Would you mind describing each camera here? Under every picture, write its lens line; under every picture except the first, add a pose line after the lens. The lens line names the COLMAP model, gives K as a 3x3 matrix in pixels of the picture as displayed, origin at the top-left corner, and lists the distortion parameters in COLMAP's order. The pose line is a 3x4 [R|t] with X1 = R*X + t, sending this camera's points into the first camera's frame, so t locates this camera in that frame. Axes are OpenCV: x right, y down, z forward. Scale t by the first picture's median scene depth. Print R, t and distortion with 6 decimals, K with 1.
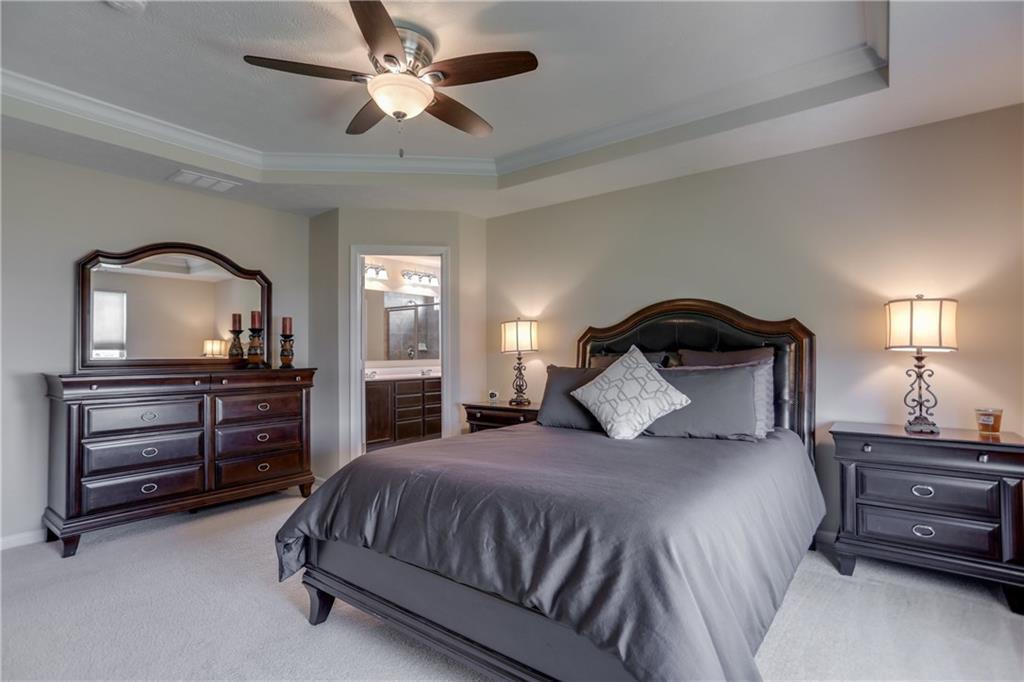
lens RADIAL K [[498.3, 0, 503.1], [0, 498.3, 347.6], [0, 0, 1]] dist [-0.045124, 0.019005]
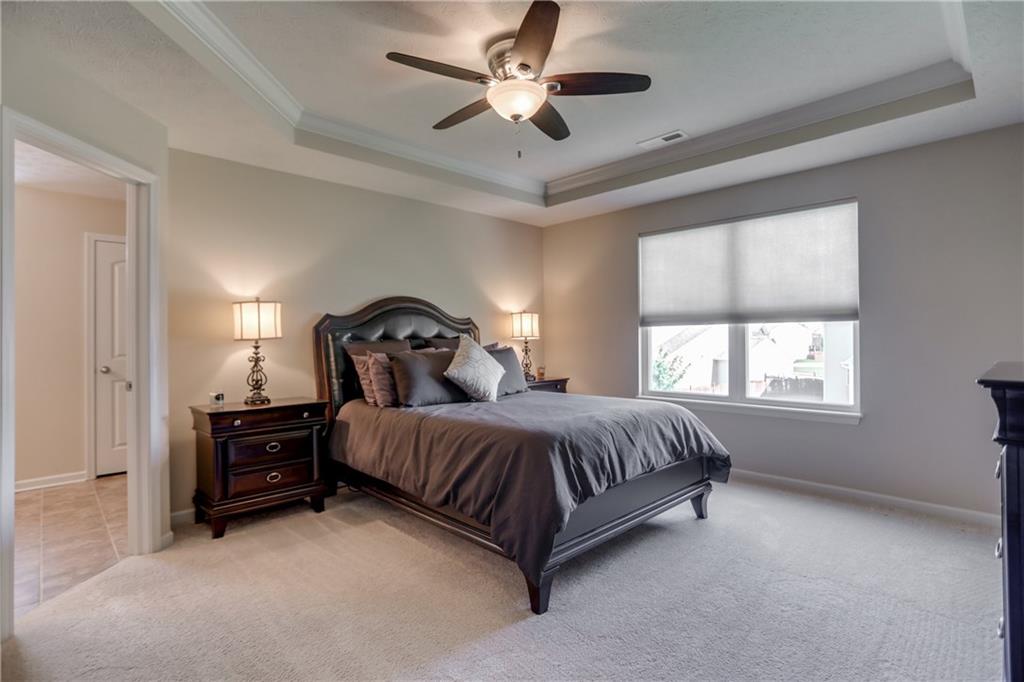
lens RADIAL K [[498.3, 0, 509.8], [0, 498.3, 334.3], [0, 0, 1]] dist [-0.045124, 0.019005]
pose [[0.141291, 0.012985, 0.989883, -0.421083], [-0.005250, 0.999910, -0.012367, 0.005200], [-0.989954, -0.003450, 0.141346, 0.286910]]
